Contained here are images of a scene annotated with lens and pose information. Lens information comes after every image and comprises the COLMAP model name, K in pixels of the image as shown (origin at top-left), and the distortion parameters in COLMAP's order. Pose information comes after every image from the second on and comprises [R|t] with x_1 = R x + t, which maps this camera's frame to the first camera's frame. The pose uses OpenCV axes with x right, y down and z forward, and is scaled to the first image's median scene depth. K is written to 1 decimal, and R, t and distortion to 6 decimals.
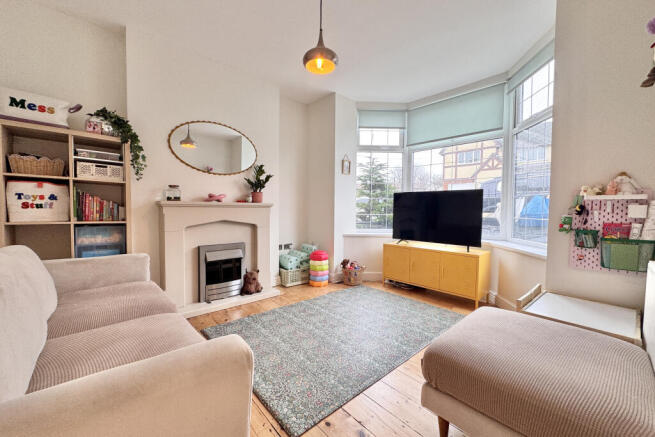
lens RADIAL K [[259.9, 0, 326.8], [0, 259.9, 217.3], [0, 0, 1]] dist [-0.003450, -0.000366]
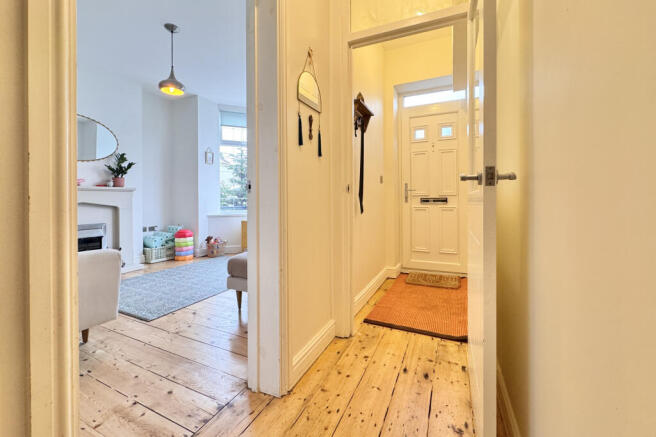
lens RADIAL K [[274.8, 0, 324.5], [0, 274.8, 199.5], [0, 0, 1]] dist [0.000227, -0.000046]
pose [[0.924307, -0.015544, 0.381333, 0.084365], [0.028240, 0.999217, -0.027719, 0.047668], [-0.380603, 0.036389, 0.924022, -0.368113]]
